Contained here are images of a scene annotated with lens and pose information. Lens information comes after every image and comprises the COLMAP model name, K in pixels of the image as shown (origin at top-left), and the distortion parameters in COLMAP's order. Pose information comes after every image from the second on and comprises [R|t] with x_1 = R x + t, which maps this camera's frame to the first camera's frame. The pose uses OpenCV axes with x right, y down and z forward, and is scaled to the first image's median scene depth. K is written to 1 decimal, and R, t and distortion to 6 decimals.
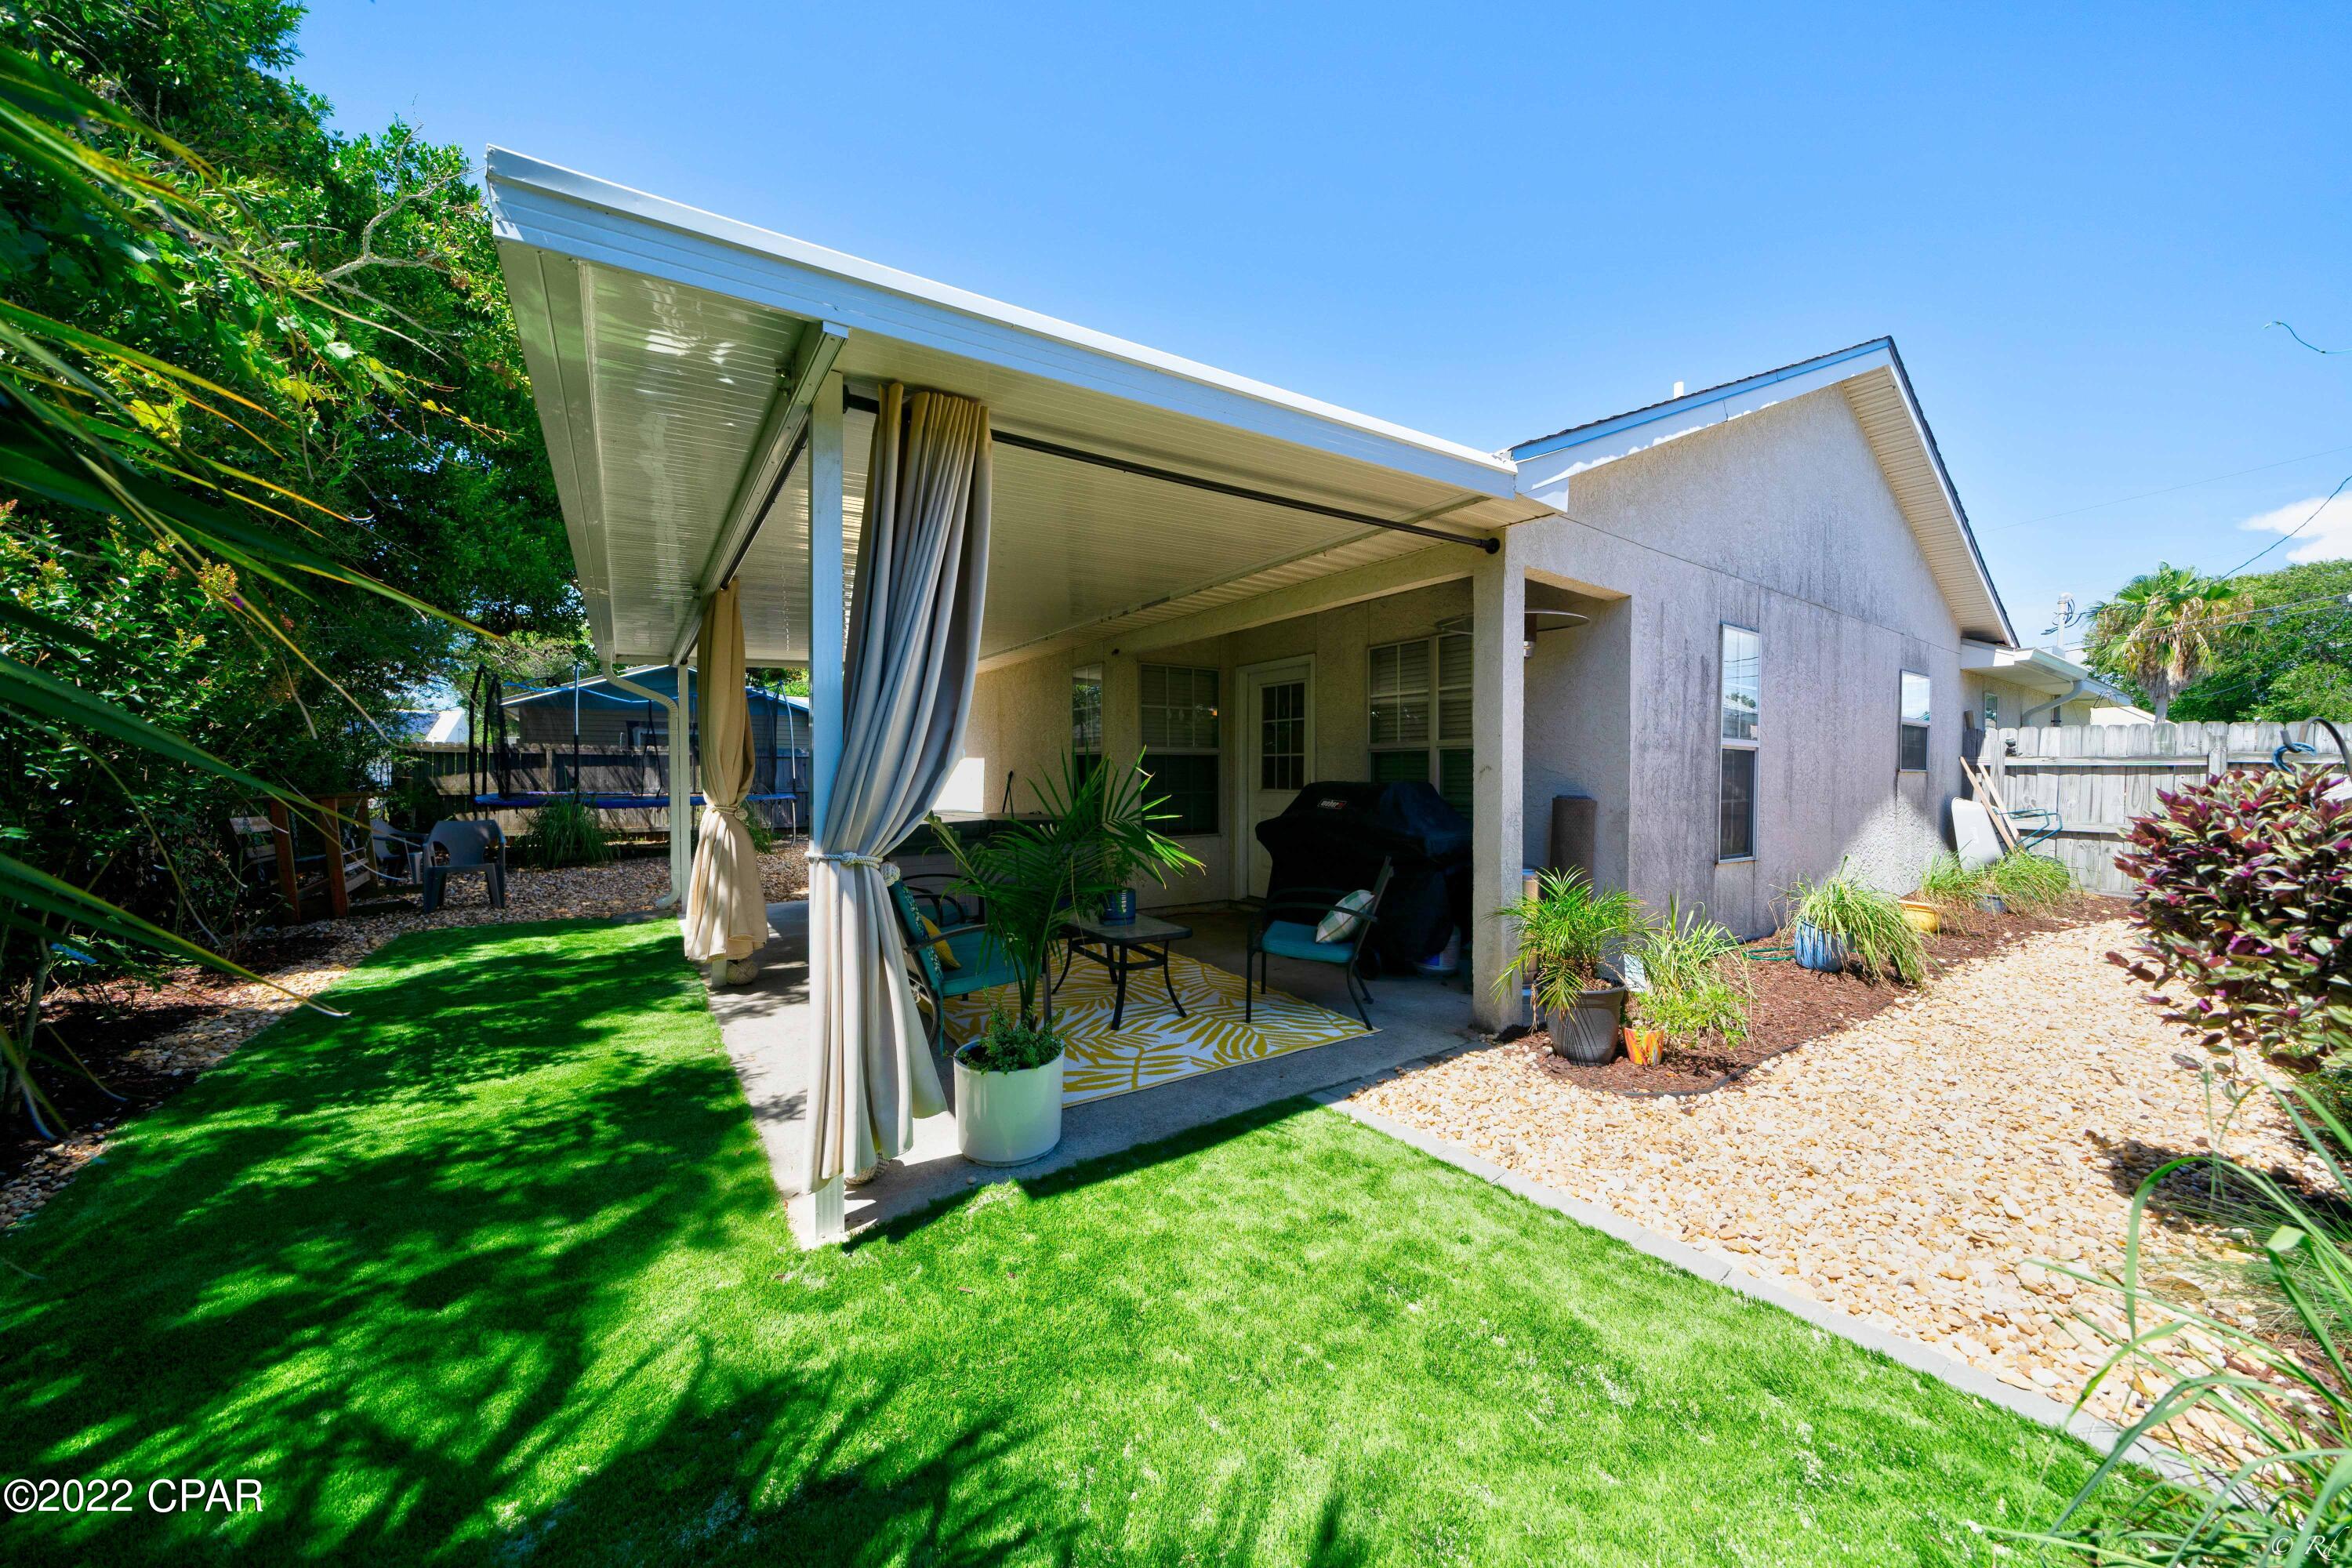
lens RADIAL K [[823.4, 0, 1173.5], [0, 823.4, 787.8], [0, 0, 1]] dist [-0.003773, 0.000145]
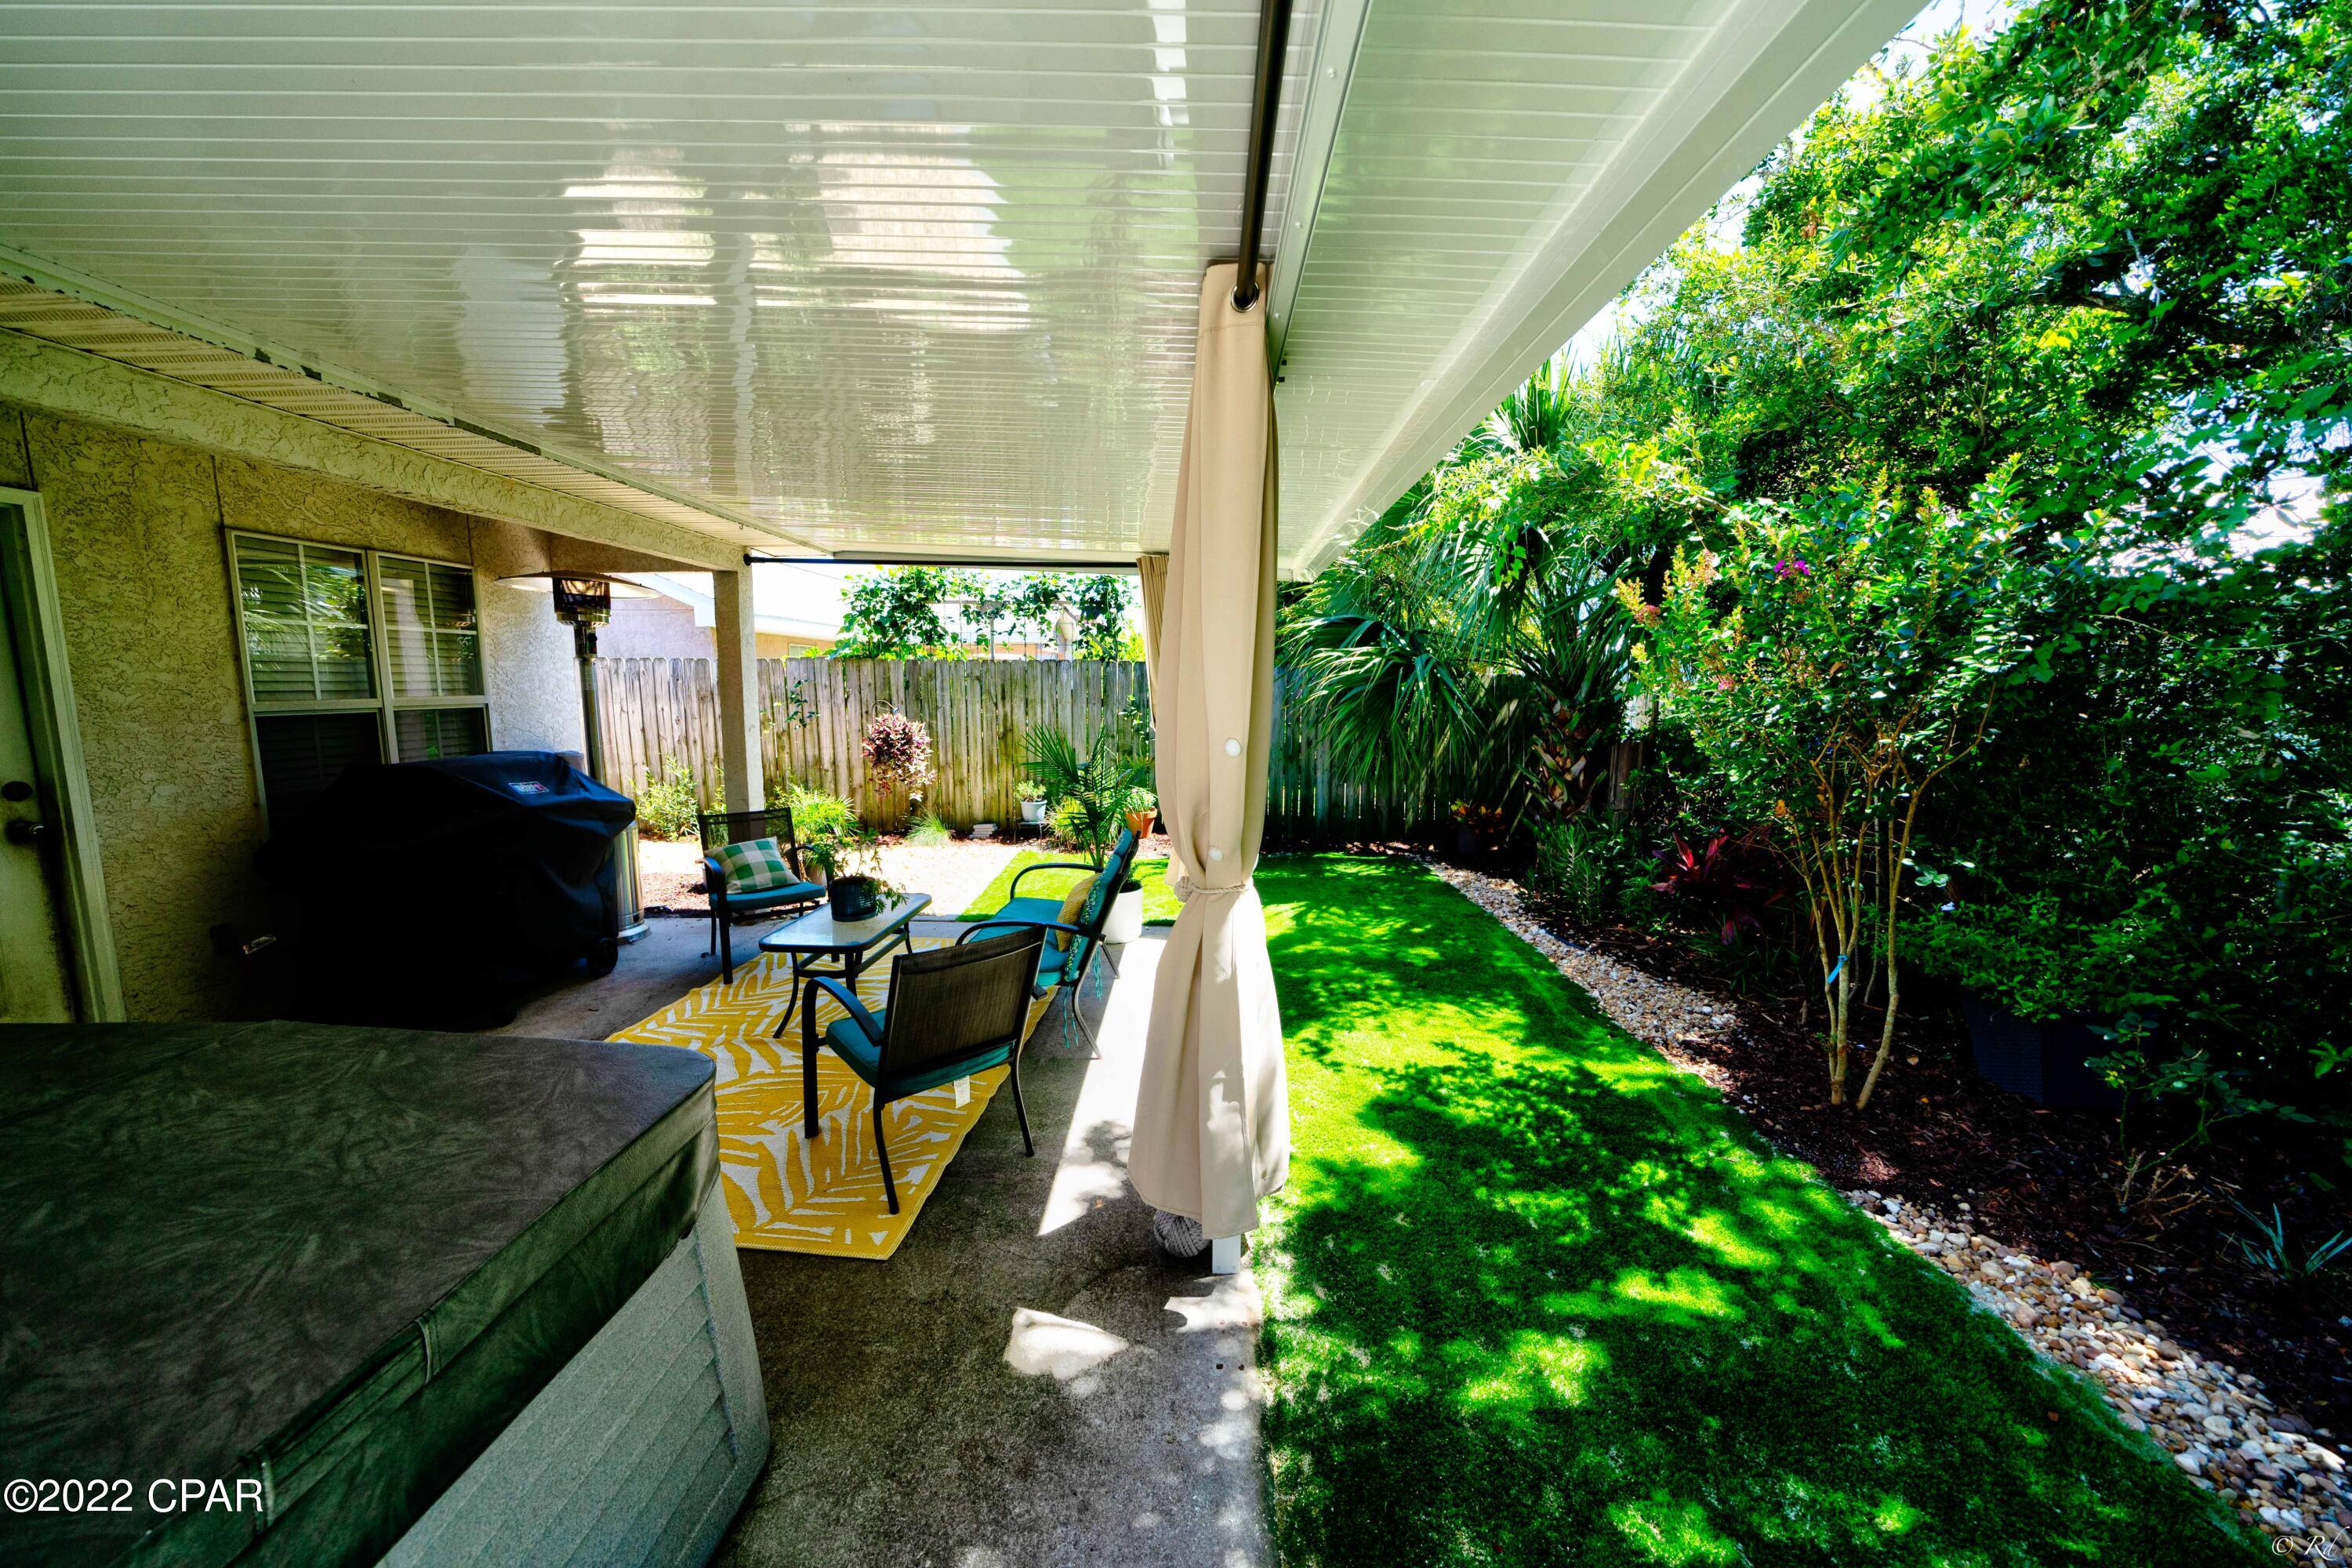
lens RADIAL K [[823.4, 0, 1173.5], [0, 823.4, 787.8], [0, 0, 1]] dist [-0.003773, 0.000145]
pose [[-0.810433, -0.083384, 0.579867, -1.060067], [0.004027, 0.989002, 0.147844, -0.127824], [-0.585817, 0.122153, -0.801184, 1.853733]]
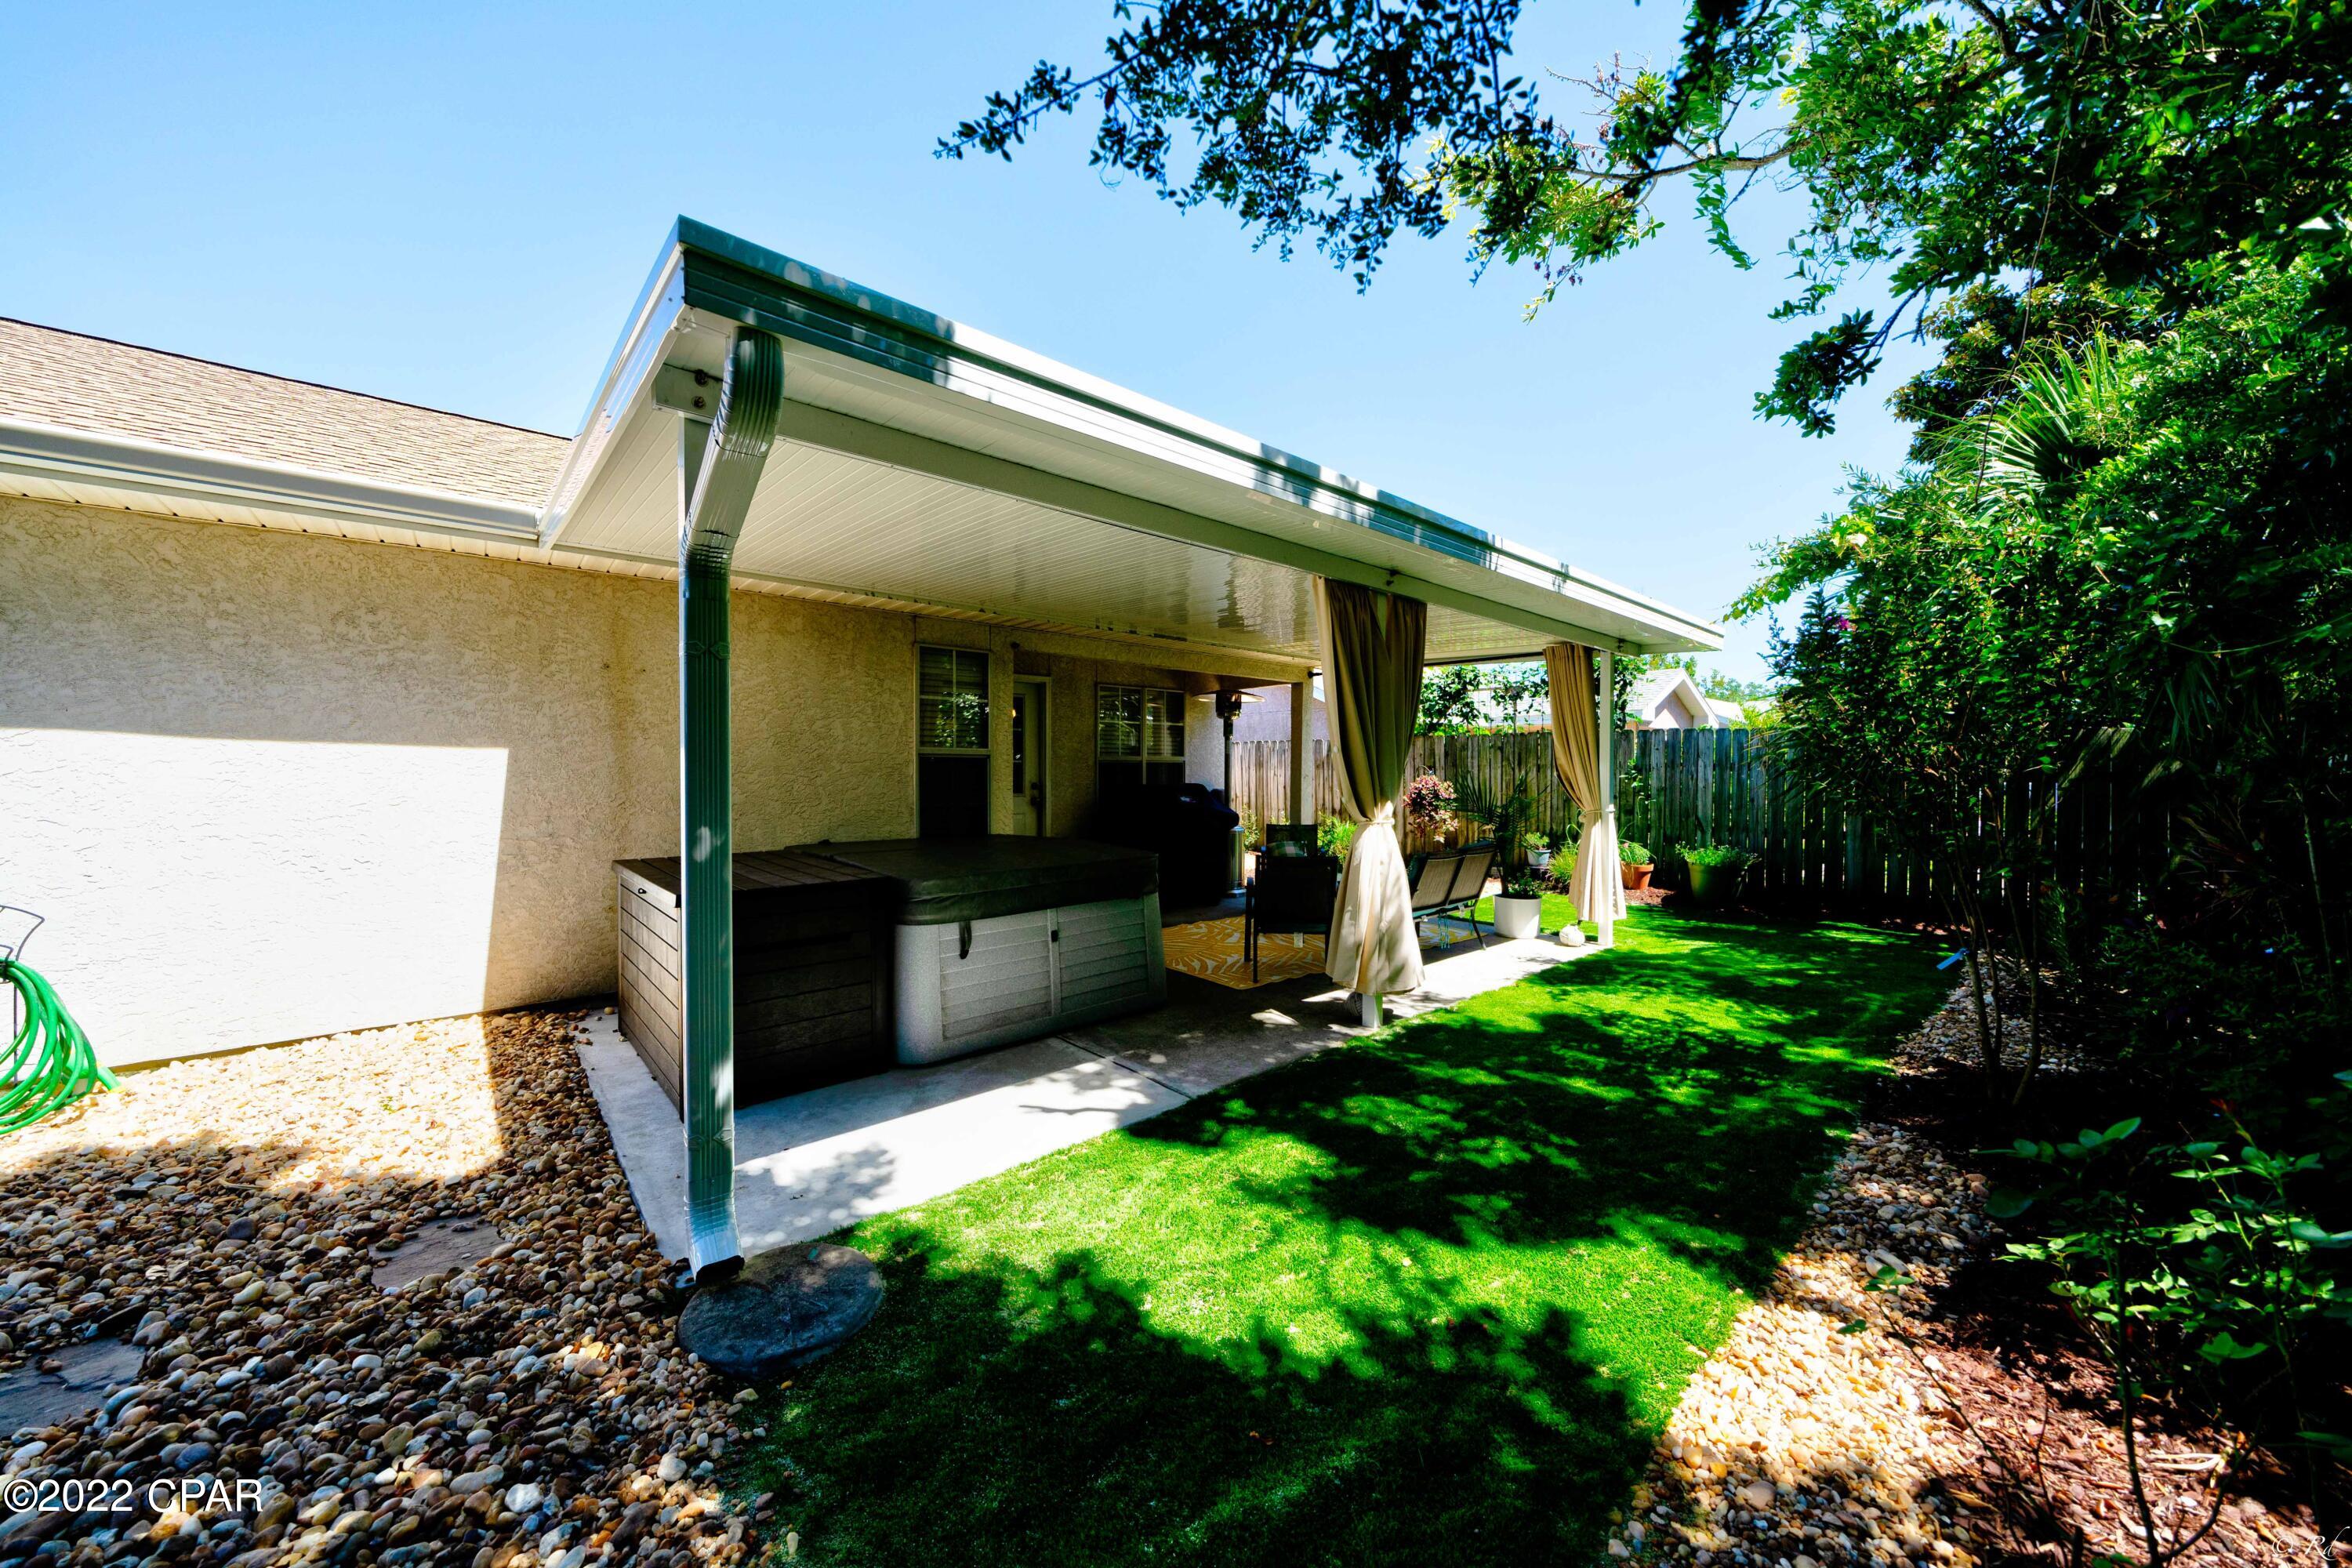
lens RADIAL K [[823.4, 0, 1173.5], [0, 823.4, 787.8], [0, 0, 1]] dist [-0.003773, 0.000145]
pose [[-0.139644, -0.024530, 0.989898, -1.903798], [0.019225, 0.999438, 0.027478, -0.058711], [-0.990015, 0.022868, -0.139094, 1.815735]]
